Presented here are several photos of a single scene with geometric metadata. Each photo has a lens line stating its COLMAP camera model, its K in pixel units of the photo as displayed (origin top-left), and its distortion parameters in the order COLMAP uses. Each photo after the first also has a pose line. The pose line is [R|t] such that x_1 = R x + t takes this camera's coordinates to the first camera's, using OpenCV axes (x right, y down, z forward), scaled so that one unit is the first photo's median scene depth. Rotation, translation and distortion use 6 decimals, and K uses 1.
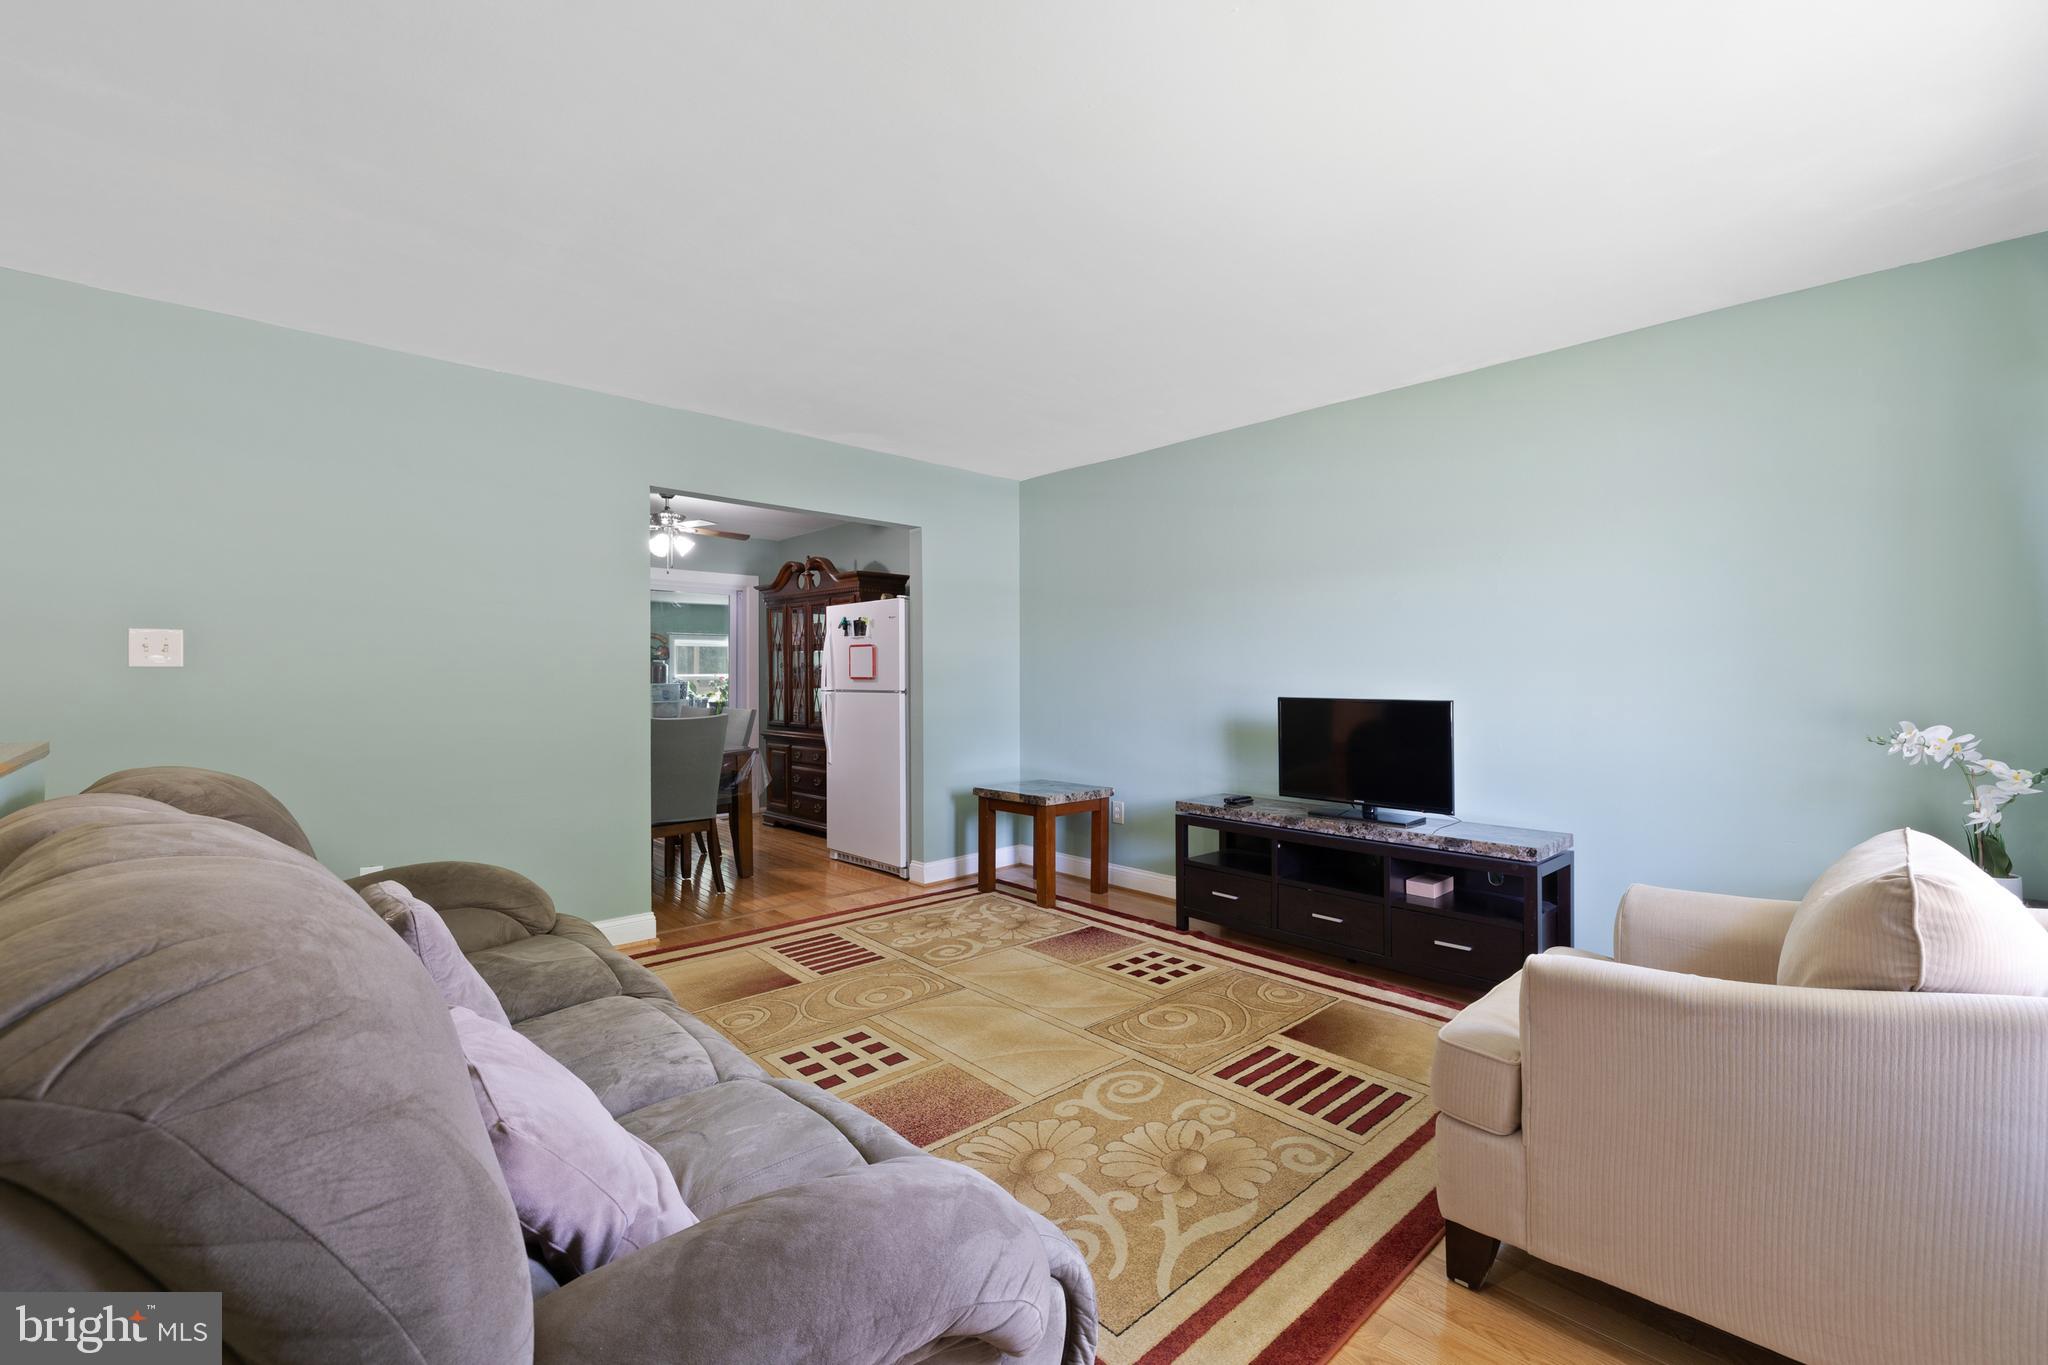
lens RADIAL K [[863.7, 0, 1024.1], [0, 863.7, 672.9], [0, 0, 1]] dist [-0.006645, -0.000385]
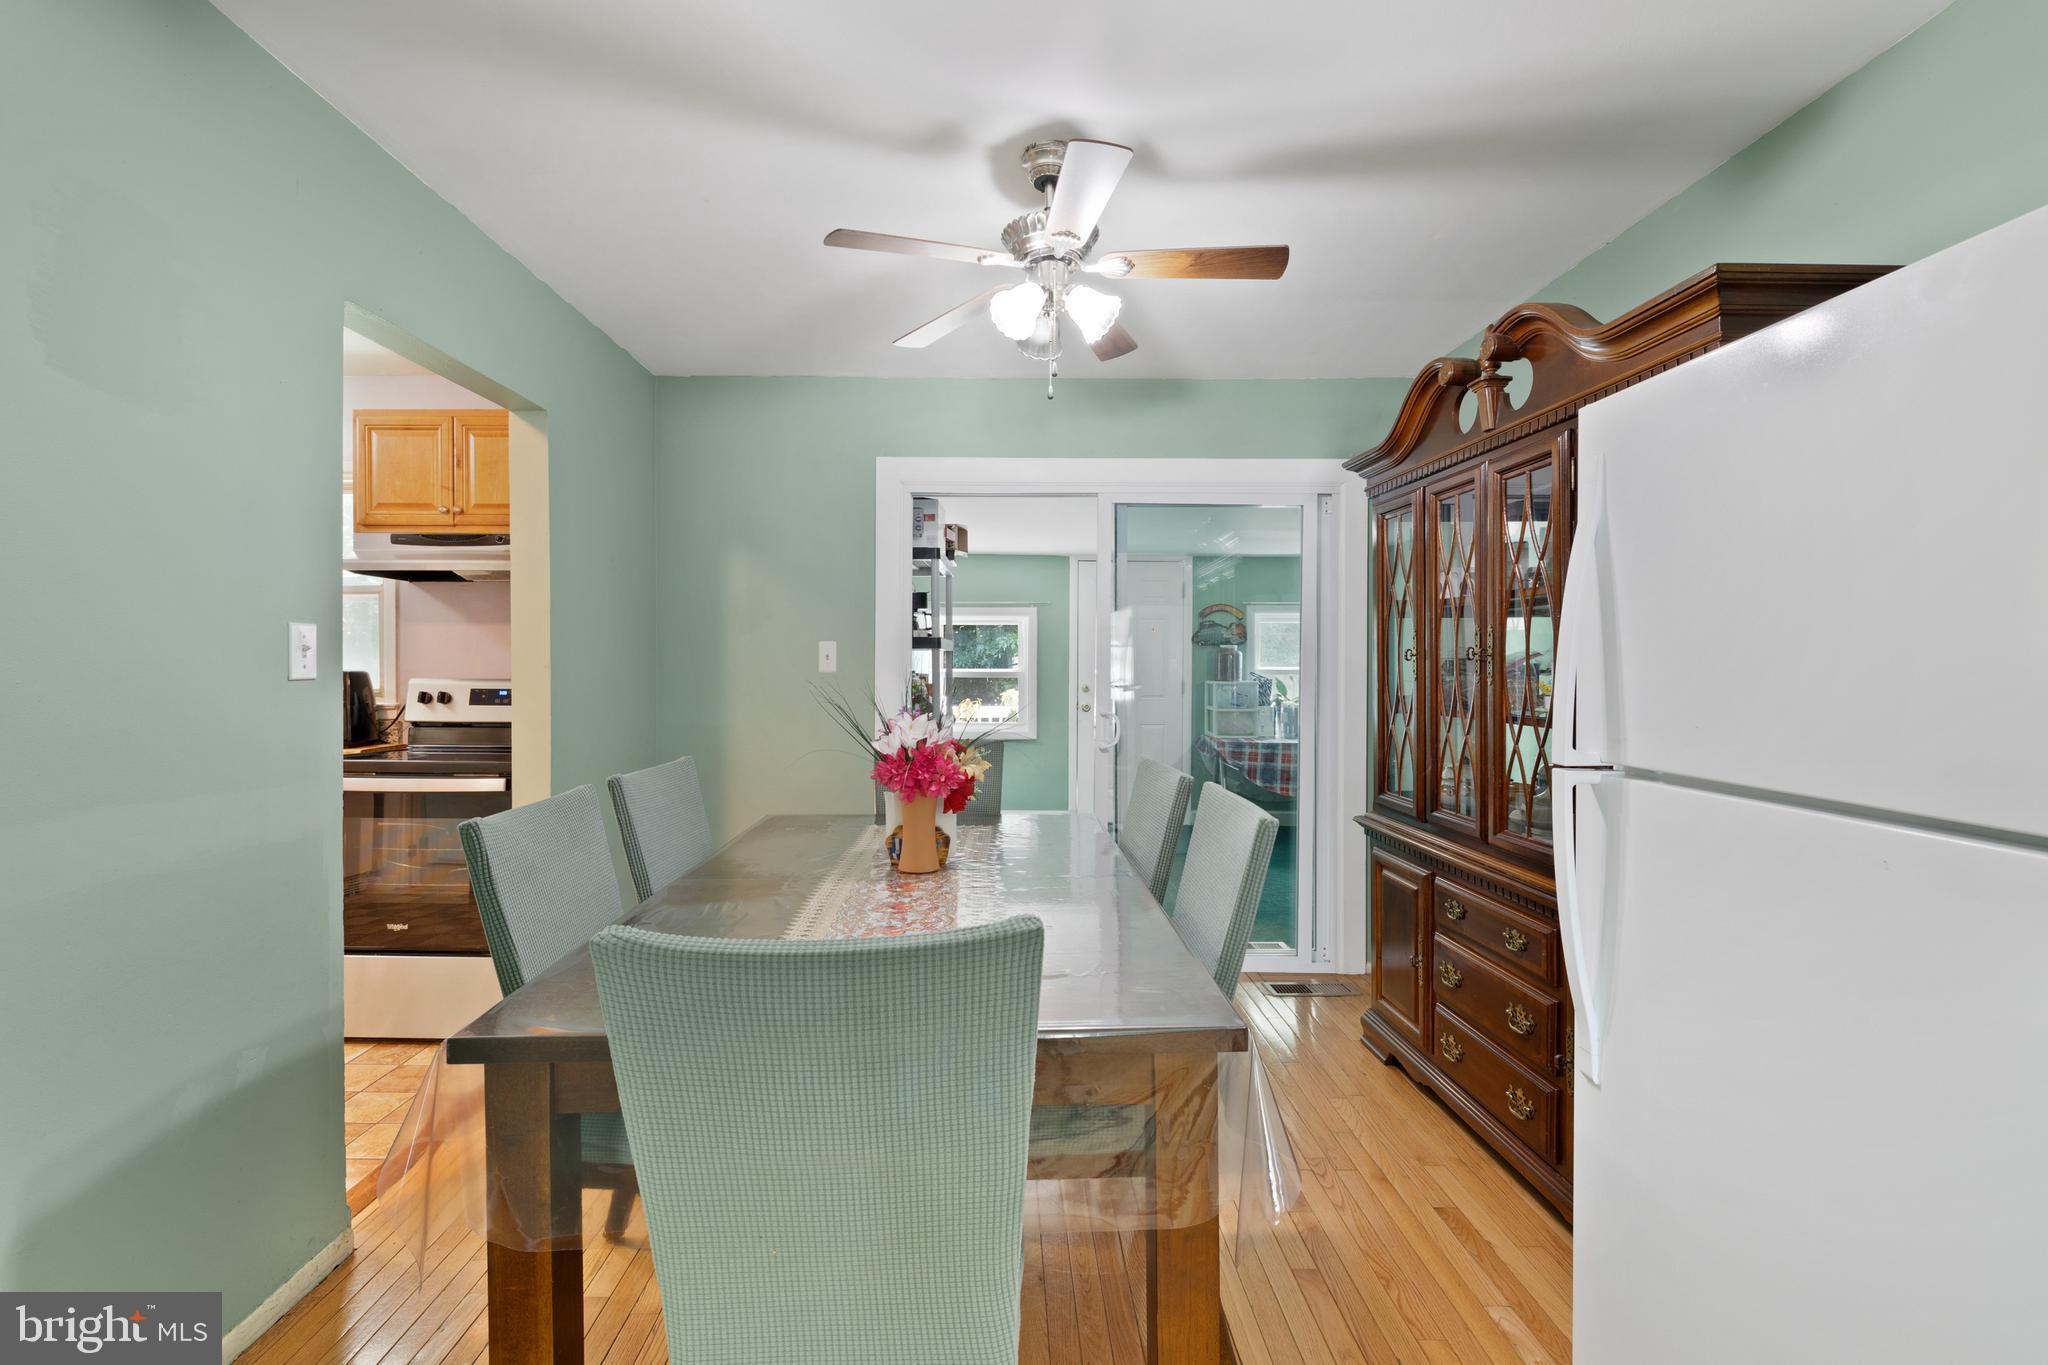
lens RADIAL K [[863.7, 0, 1024.1], [0, 863.7, 672.9], [0, 0, 1]] dist [-0.006645, -0.000385]
pose [[0.745736, 0.010248, -0.666162, -0.287665], [0.004244, 0.999788, 0.020131, -0.017007], [0.666228, -0.017840, 0.745535, 1.121638]]
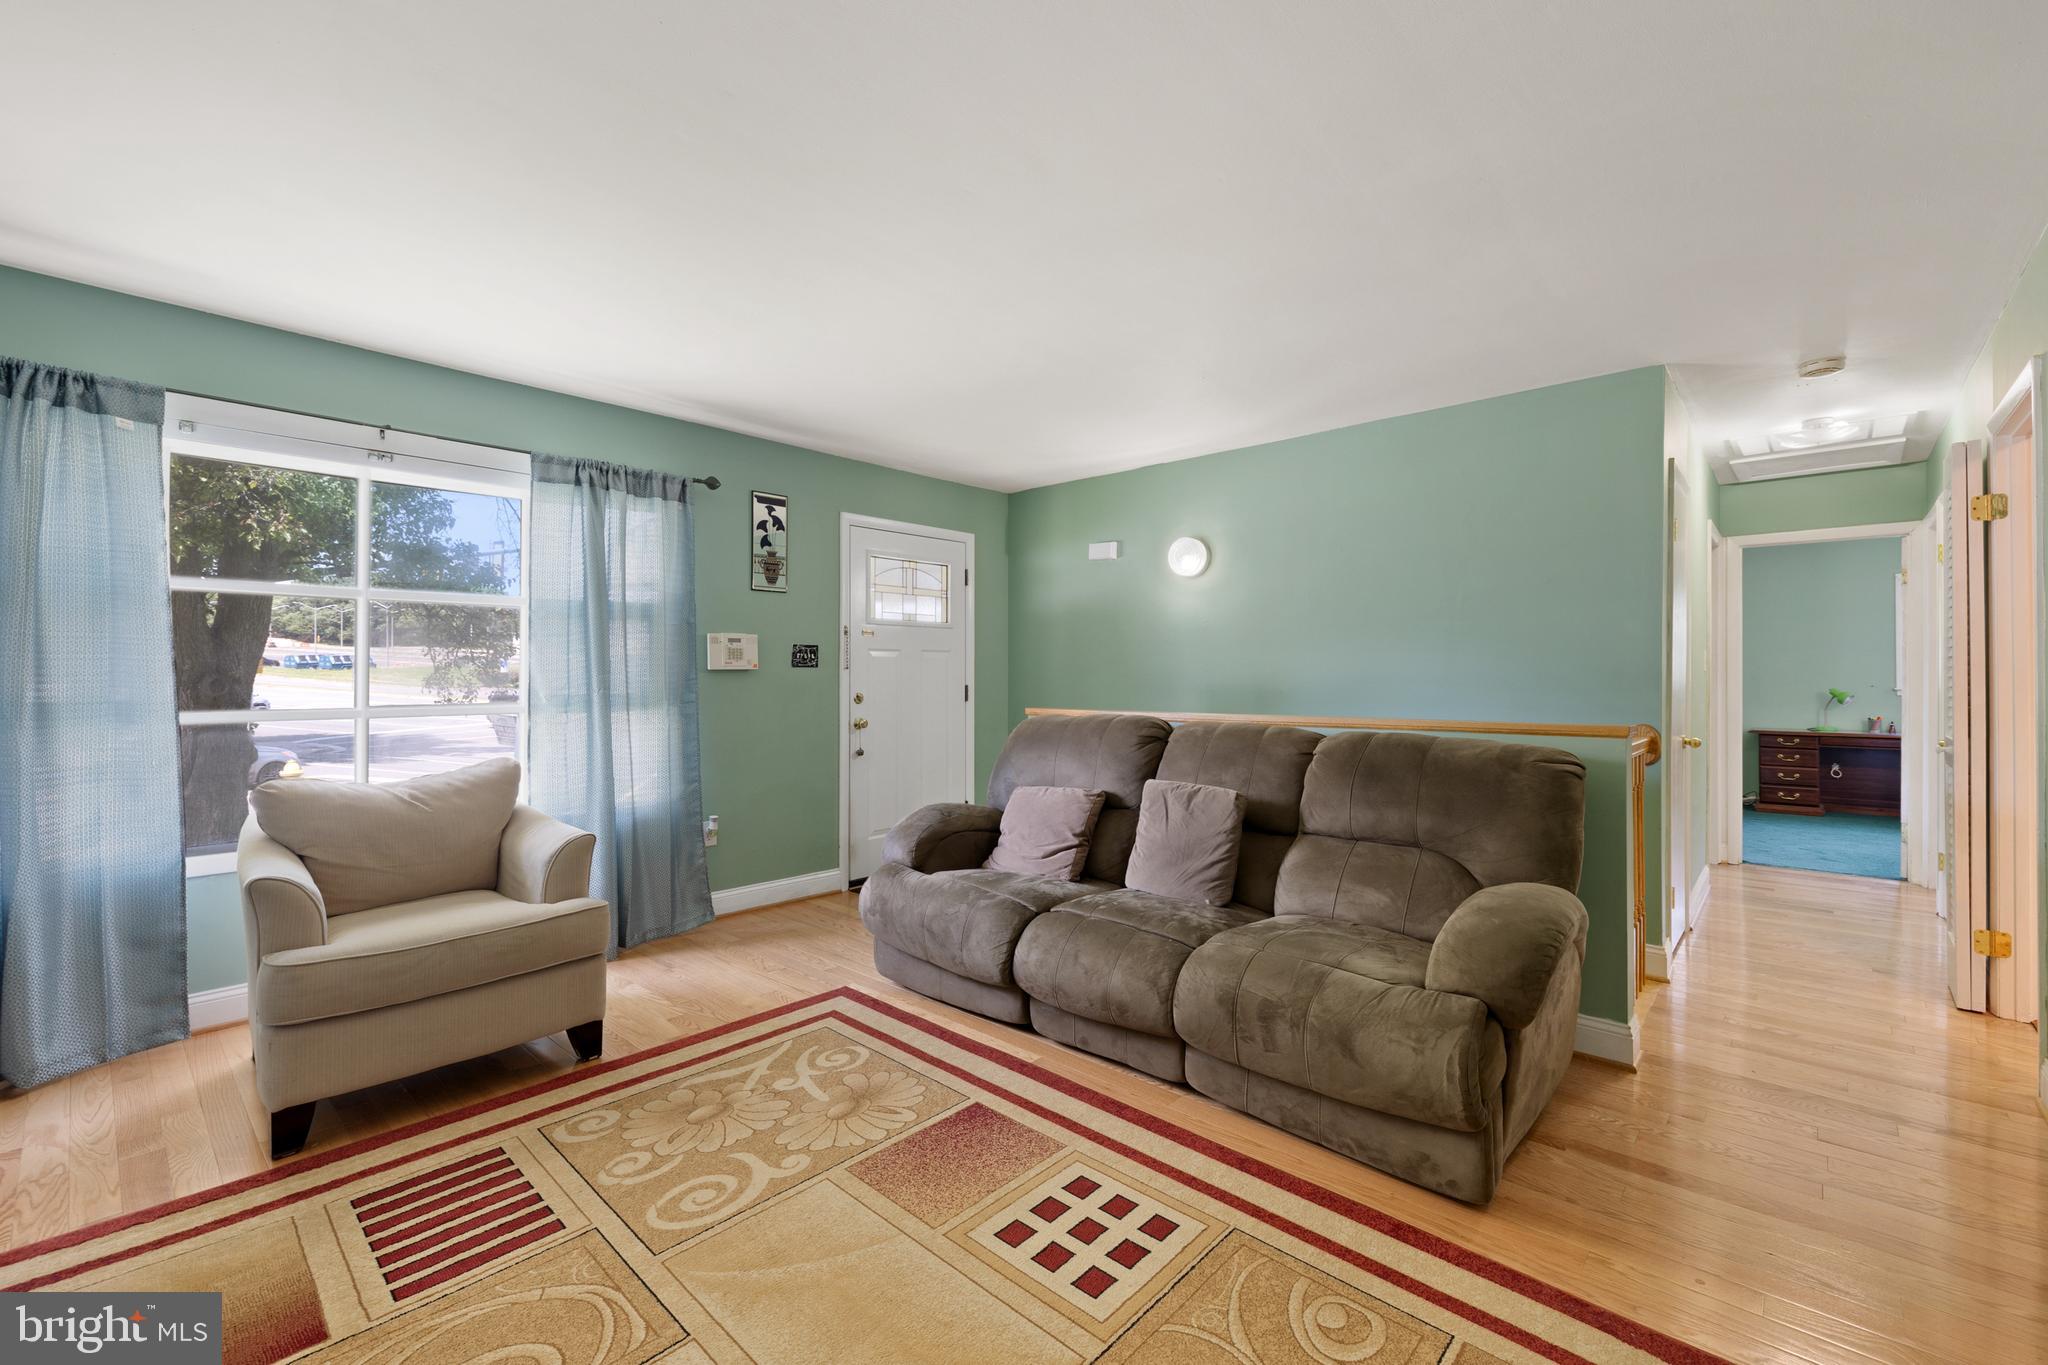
lens RADIAL K [[863.7, 0, 1024.1], [0, 863.7, 672.9], [0, 0, 1]] dist [-0.006645, -0.000385]
pose [[-0.997242, 0.000557, -0.074215, -0.078935], [0.000955, 0.999985, -0.005328, 0.003320], [0.074211, -0.005384, -0.997228, 1.244530]]
